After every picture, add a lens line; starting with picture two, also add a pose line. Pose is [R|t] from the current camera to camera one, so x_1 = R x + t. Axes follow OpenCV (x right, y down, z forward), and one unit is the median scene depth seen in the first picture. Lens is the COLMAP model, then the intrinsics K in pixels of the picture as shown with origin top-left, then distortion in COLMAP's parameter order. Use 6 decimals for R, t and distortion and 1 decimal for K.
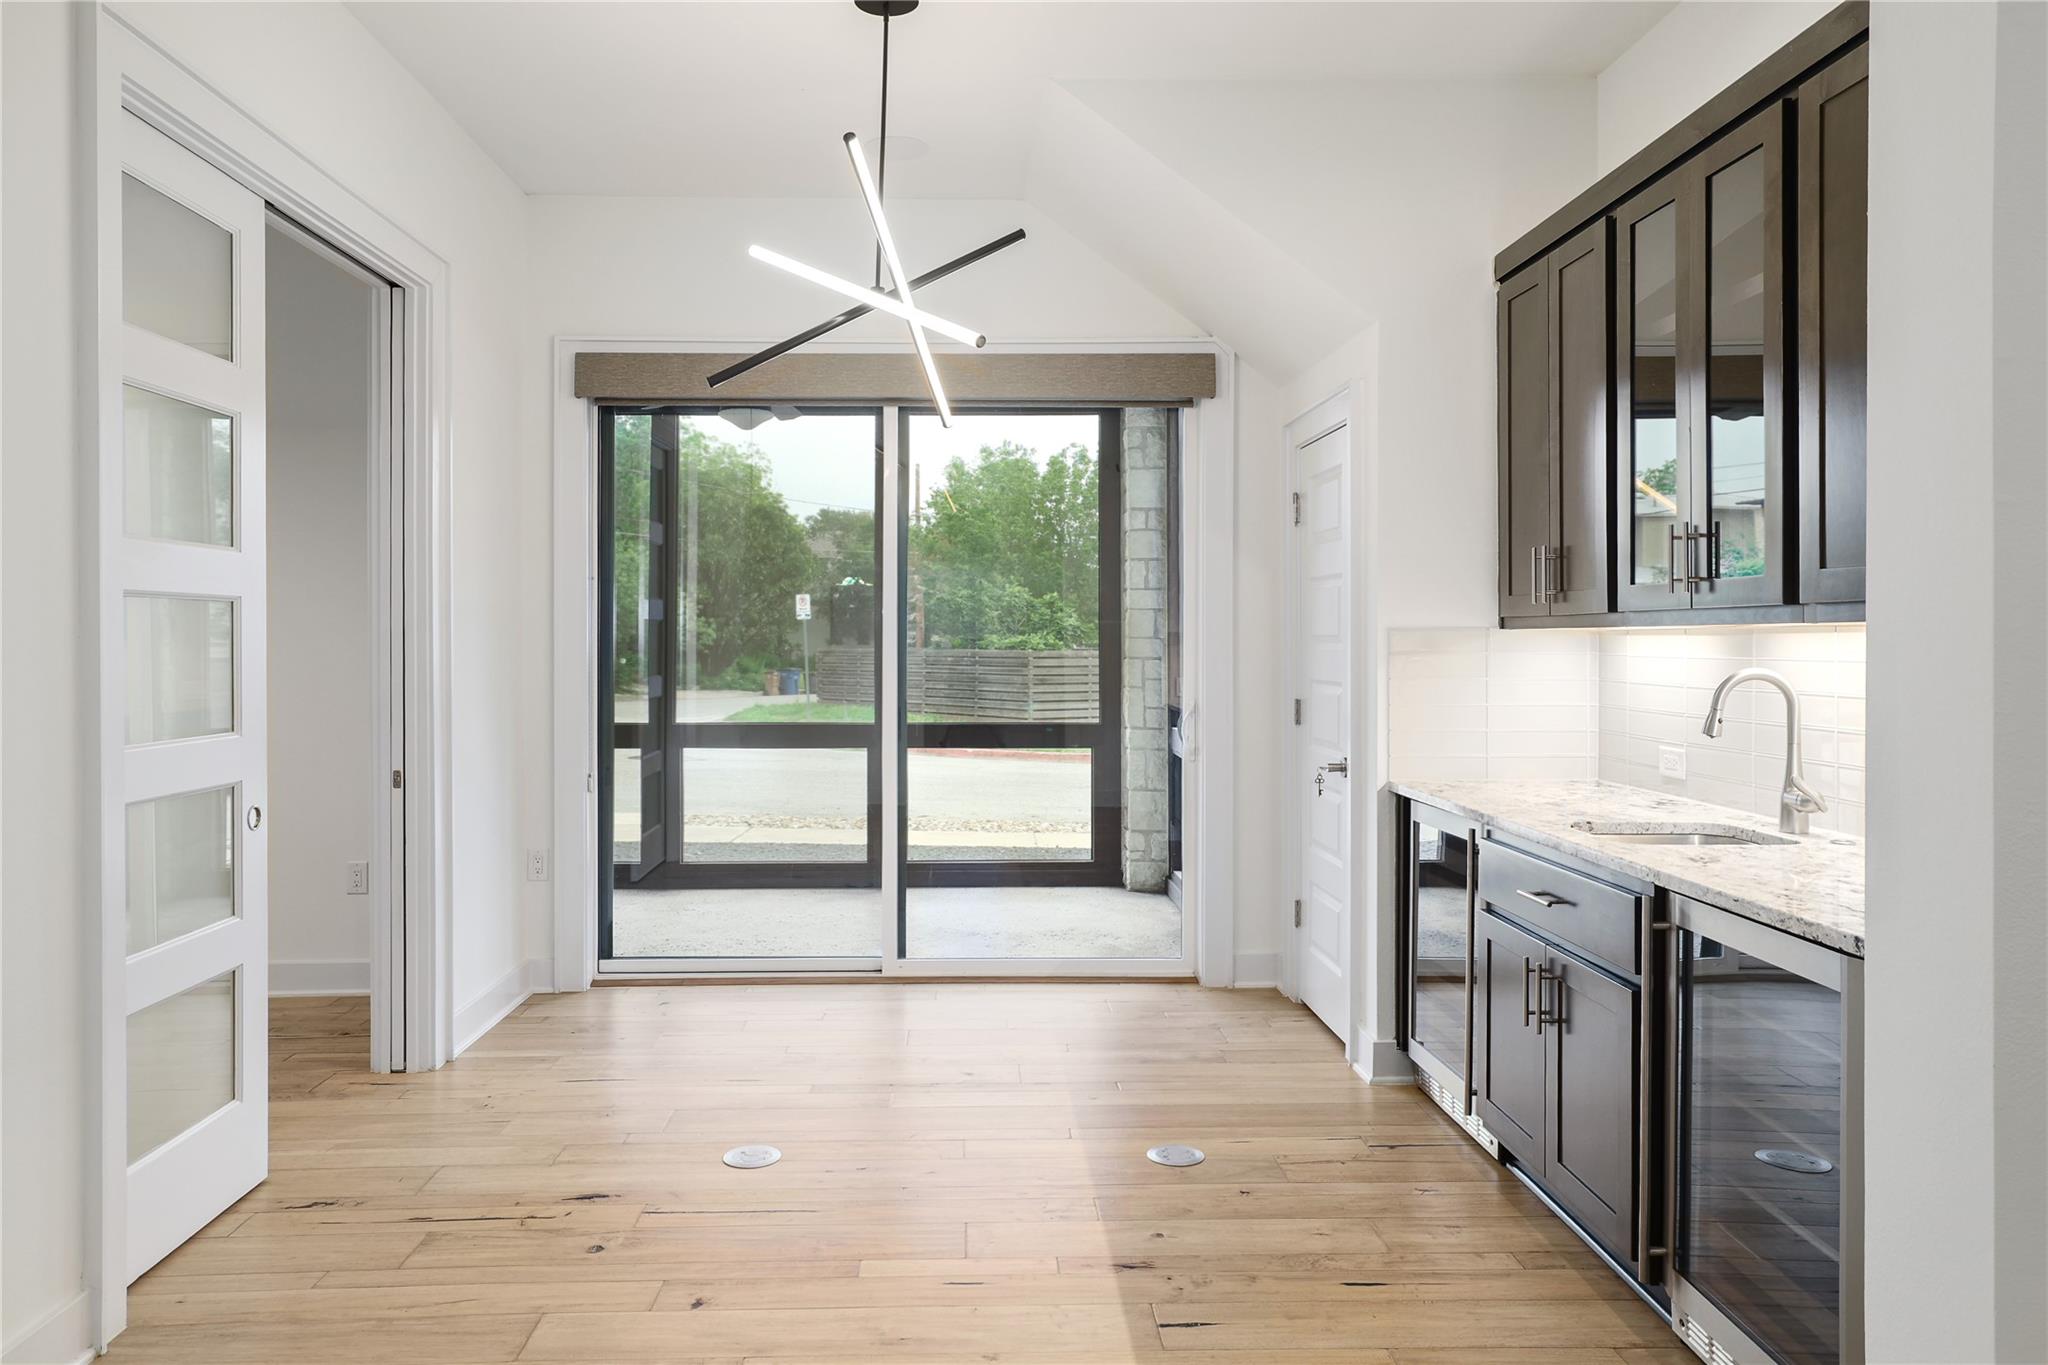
lens RADIAL K [[1319.2, 0, 1015.2], [0, 1319.2, 670.4], [0, 0, 1]] dist [-0.004615, -0.000661]
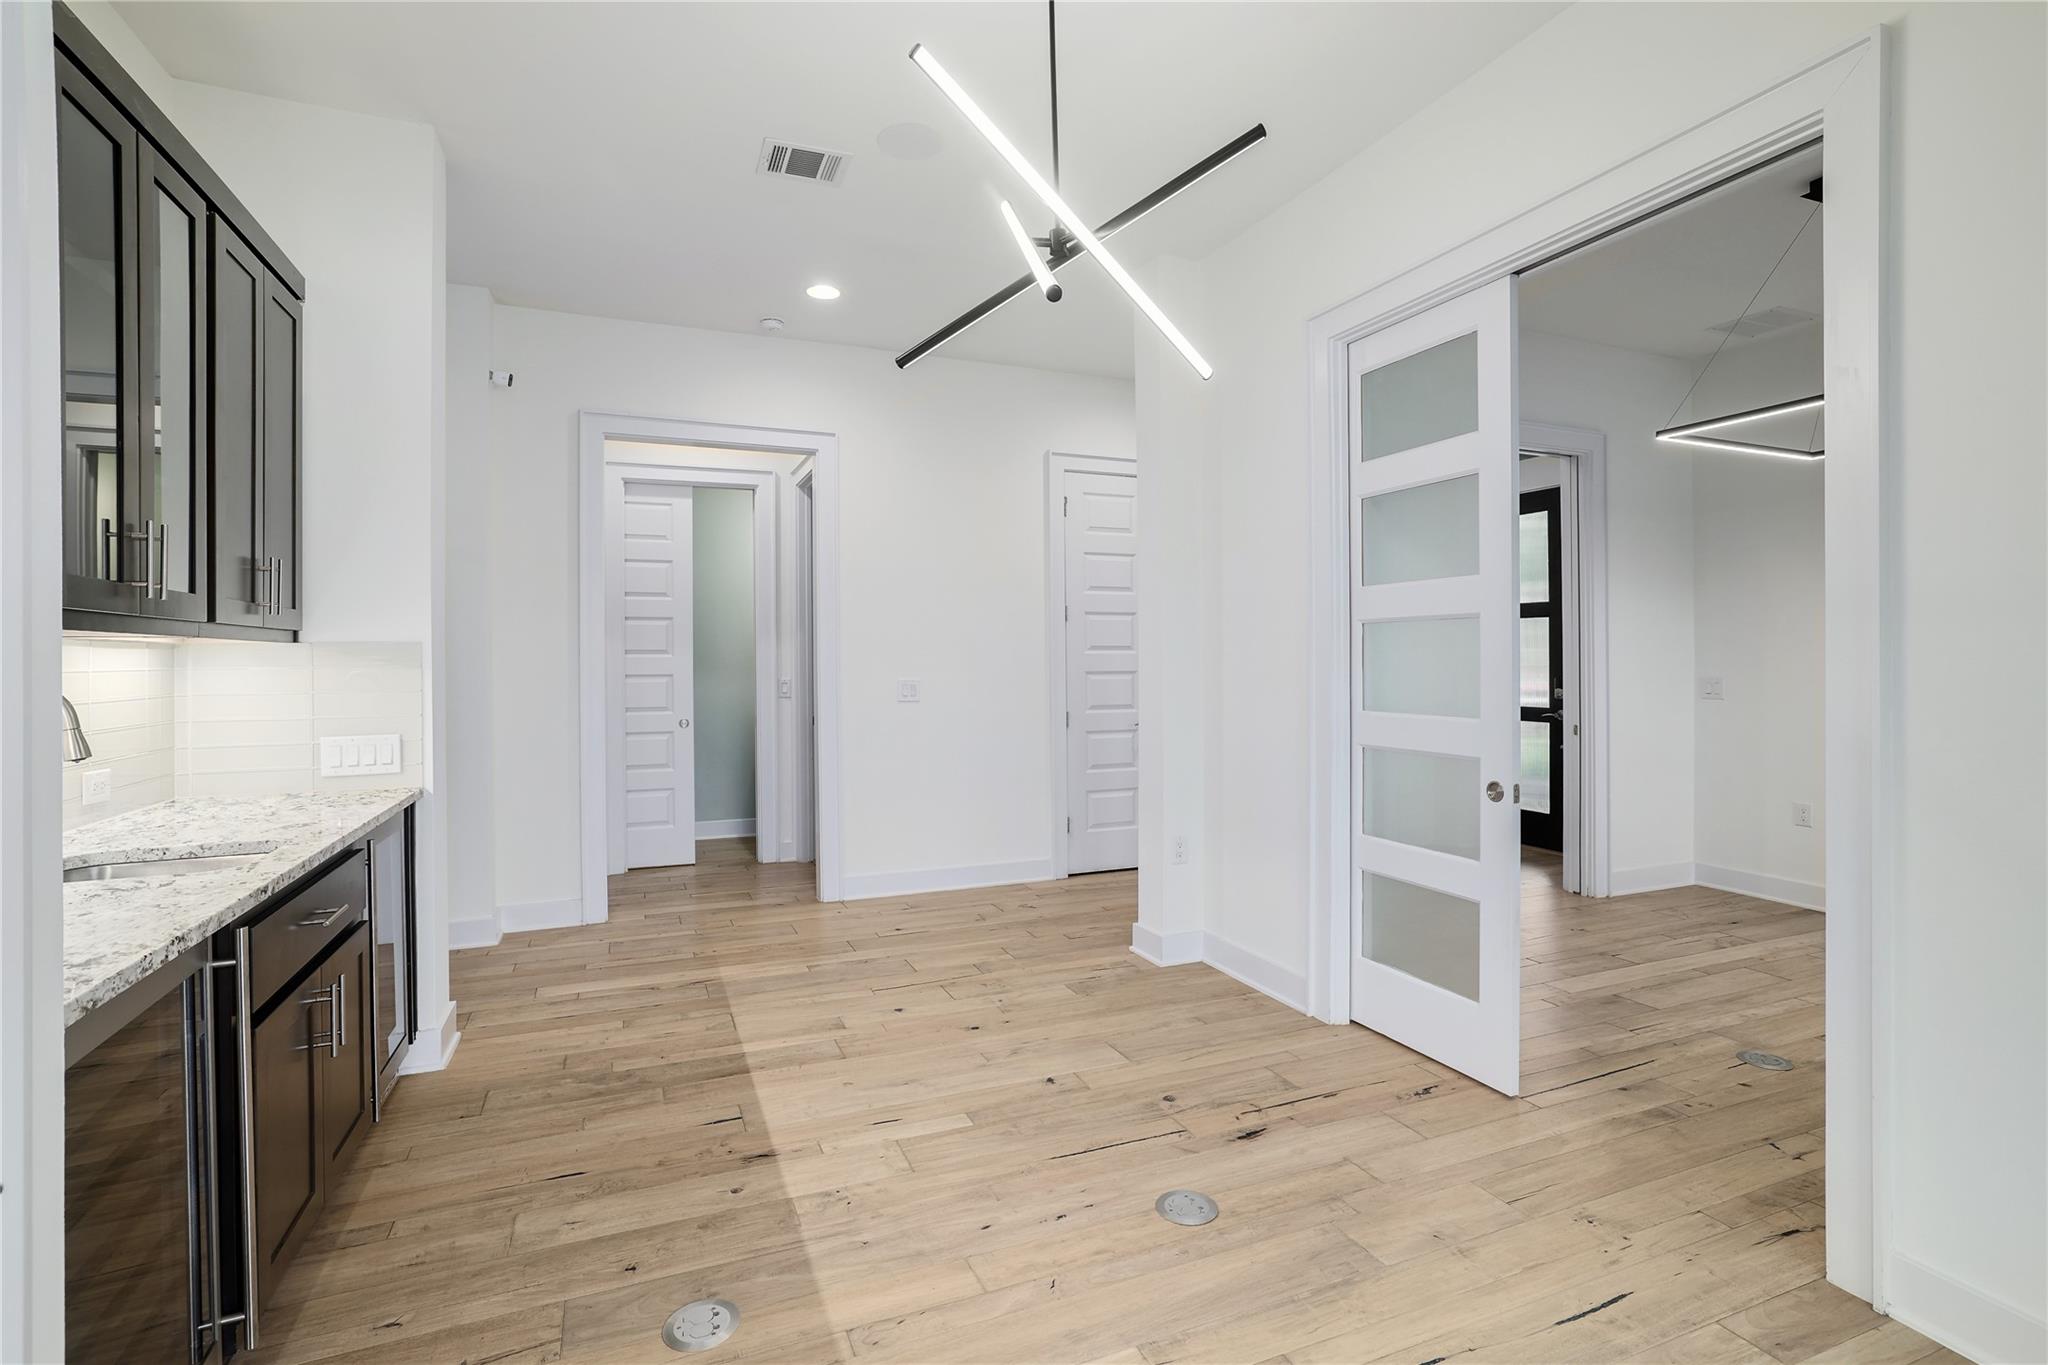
lens RADIAL K [[962.2, 0, 1025.3], [0, 962.2, 668.5], [0, 0, 1]] dist [-0.010261, 0.005203]
pose [[-0.935744, 0.010266, -0.352529, 0.154360], [-0.001316, 0.999468, 0.032600, -0.032774], [0.352676, 0.030969, -0.935233, 1.752536]]
